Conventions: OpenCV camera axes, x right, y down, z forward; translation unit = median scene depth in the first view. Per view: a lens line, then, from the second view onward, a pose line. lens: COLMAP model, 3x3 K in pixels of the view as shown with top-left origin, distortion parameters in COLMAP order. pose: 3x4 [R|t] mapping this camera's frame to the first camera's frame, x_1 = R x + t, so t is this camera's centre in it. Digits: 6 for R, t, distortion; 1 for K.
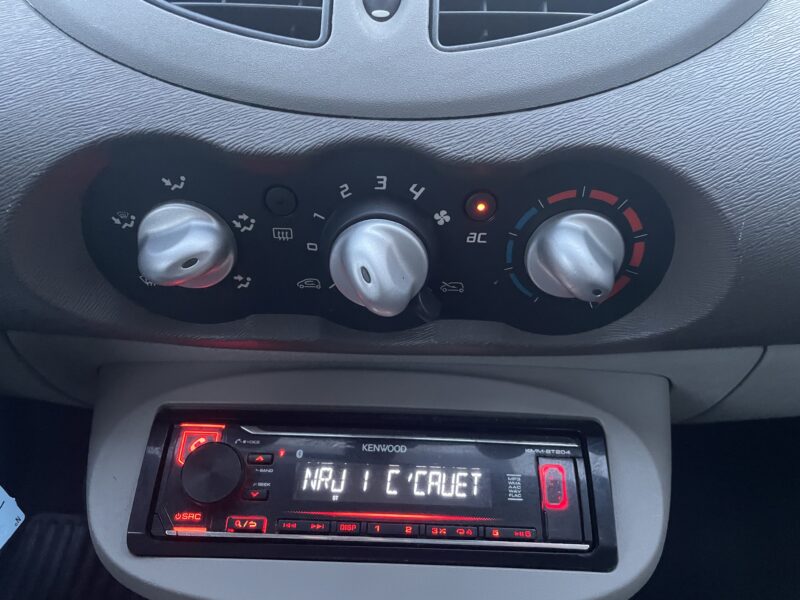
lens RADIAL K [[602.4, 0, 392.9], [0, 602.4, 299.1], [0, 0, 1]] dist [0.102810, -0.129859]
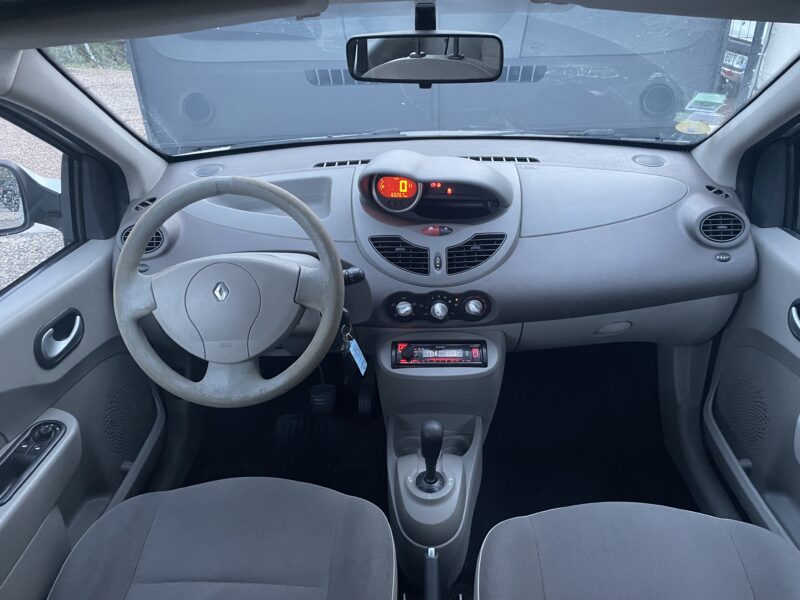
lens RADIAL K [[602.4, 0, 392.9], [0, 602.4, 299.1], [0, 0, 1]] dist [0.102810, -0.129859]
pose [[0.998530, -0.046825, -0.027287, -0.291272], [0.046335, 0.998758, -0.018318, -0.079721], [0.028111, 0.017027, 0.999460, -4.587763]]
